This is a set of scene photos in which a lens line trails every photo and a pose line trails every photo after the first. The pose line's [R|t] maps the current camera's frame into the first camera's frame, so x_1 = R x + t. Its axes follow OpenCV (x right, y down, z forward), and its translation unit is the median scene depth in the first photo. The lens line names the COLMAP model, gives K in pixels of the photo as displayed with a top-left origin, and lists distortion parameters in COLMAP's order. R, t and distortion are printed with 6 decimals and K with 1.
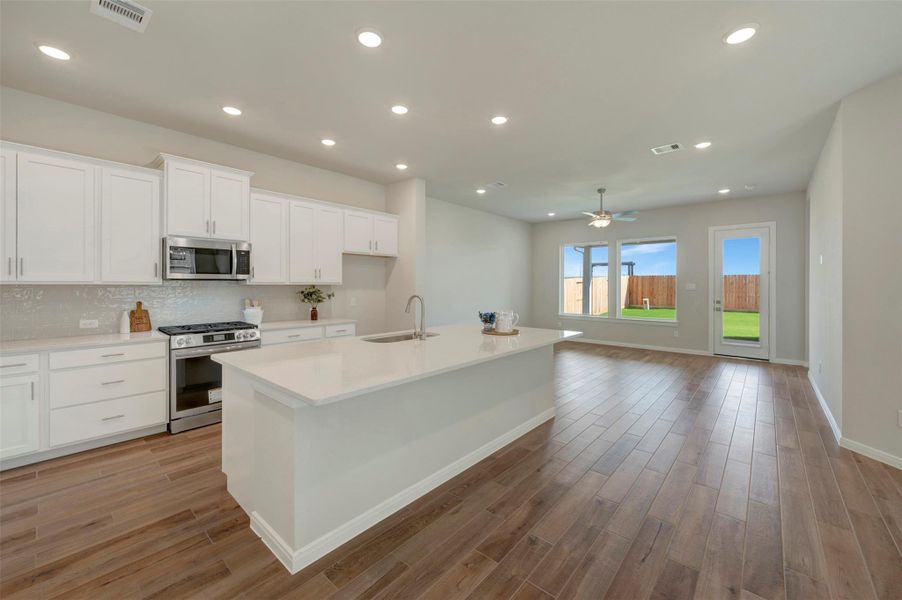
lens RADIAL K [[358.9, 0, 450.9], [0, 358.9, 285.4], [0, 0, 1]] dist [-0.000161, -0.000498]
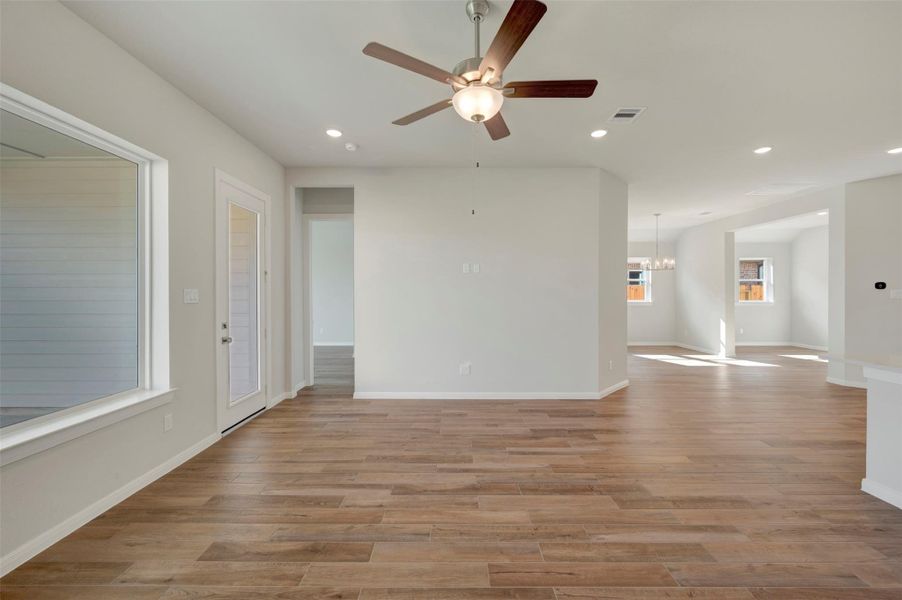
lens RADIAL K [[360.0, 0, 454.6], [0, 360.0, 293.6], [0, 0, 1]] dist [-0.002718, 0.000911]
pose [[-0.661765, -0.004424, 0.749698, 0.307179], [-0.000432, 0.999985, 0.005520, -0.001379], [-0.749711, 0.003329, -0.661757, 2.076898]]
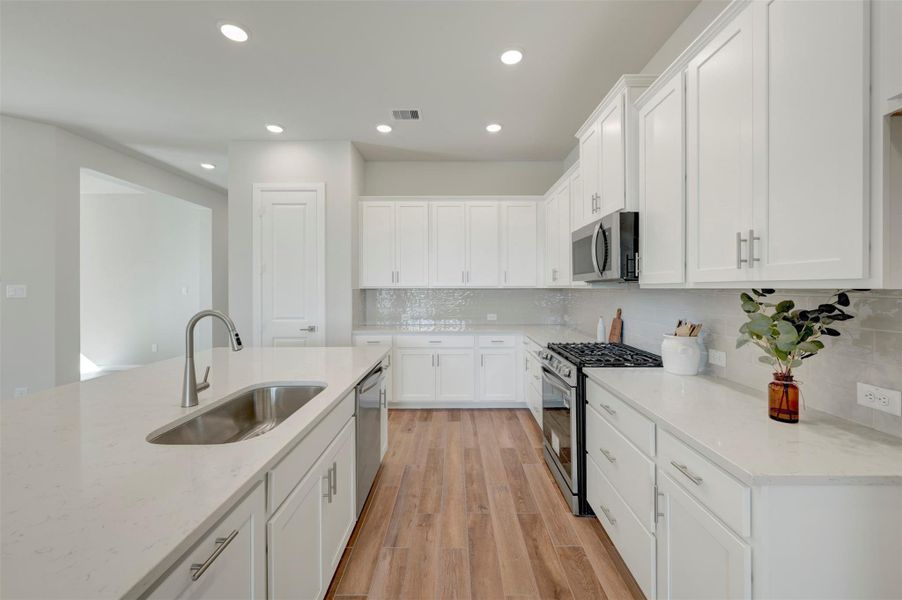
lens RADIAL K [[358.9, 0, 454.5], [0, 358.9, 286.9], [0, 0, 1]] dist [-0.000161, -0.000498]
pose [[-0.749958, -0.002992, -0.661479, -0.022356], [-0.001222, 0.999994, -0.003137, -0.003283], [0.661484, -0.001544, -0.749957, 1.364579]]
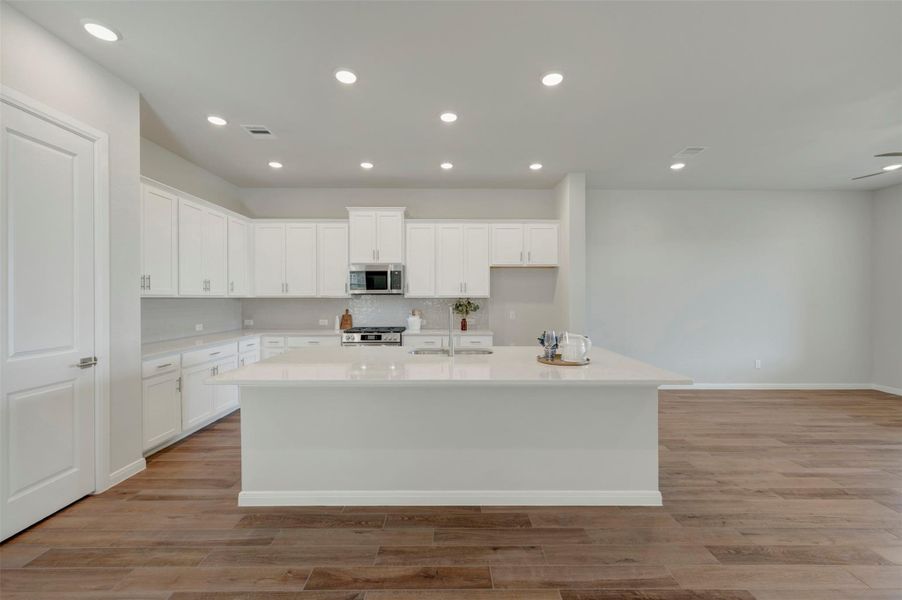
lens RADIAL K [[358.9, 0, 452.0], [0, 358.9, 303.1], [0, 0, 1]] dist [-0.000161, -0.000498]
pose [[0.667870, 0.009924, -0.744212, 0.532731], [-0.000747, 0.999920, 0.012663, 0.000276], [0.744278, -0.007901, 0.667824, 0.323606]]
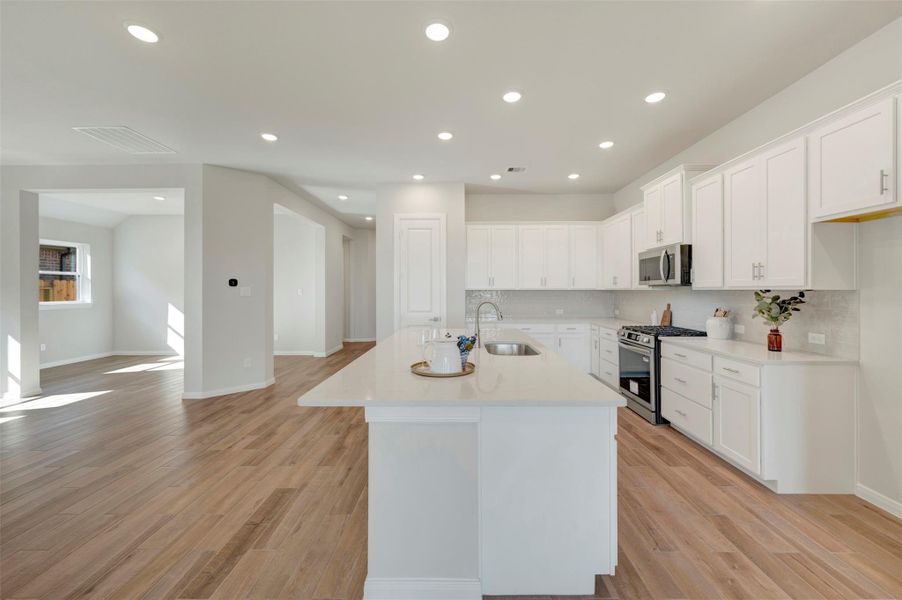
lens RADIAL K [[358.9, 0, 453.3], [0, 358.9, 288.2], [0, 0, 1]] dist [-0.000161, -0.000498]
pose [[-0.756730, -0.005420, -0.653705, 0.508360], [-0.002138, 0.999981, -0.005817, -0.000243], [0.653724, -0.003004, -0.756727, 1.443417]]
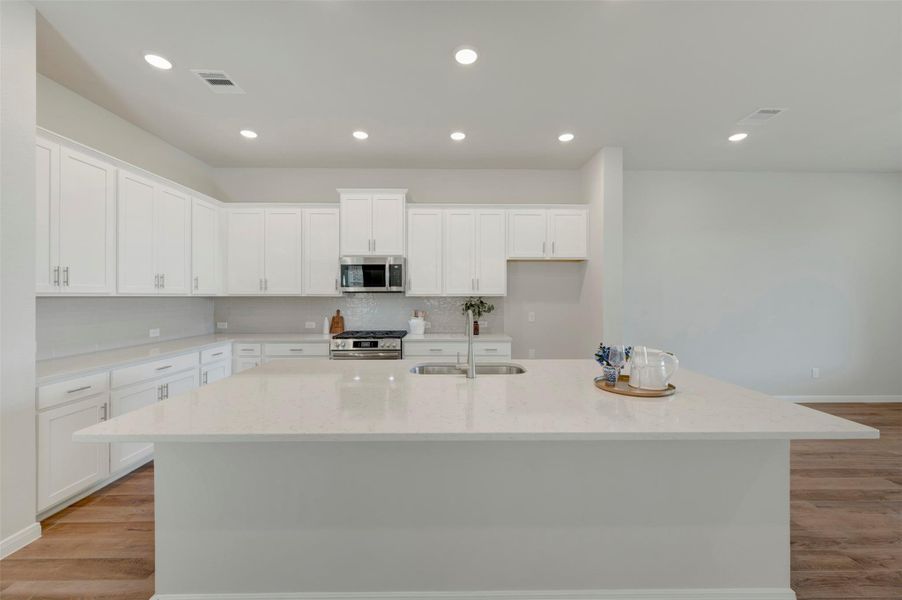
lens RADIAL K [[358.9, 0, 455.5], [0, 358.9, 295.2], [0, 0, 1]] dist [-0.000161, -0.000498]
pose [[0.673377, -0.003162, -0.739293, 0.349622], [-0.000554, 0.999988, -0.004782, -0.001079], [0.739300, 0.003630, 0.673367, 0.446822]]
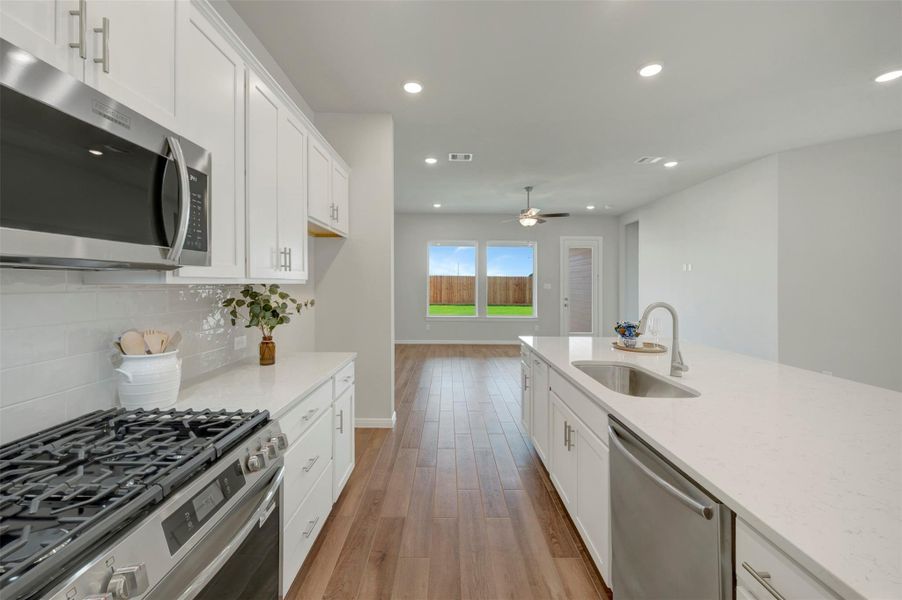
lens RADIAL K [[358.9, 0, 451.7], [0, 358.9, 292.9], [0, 0, 1]] dist [-0.000161, -0.000498]
pose [[0.741125, -0.012863, 0.671244, -0.664649], [-0.003139, 0.999739, 0.022623, -0.001769], [-0.671360, -0.018874, 0.740891, 0.696078]]
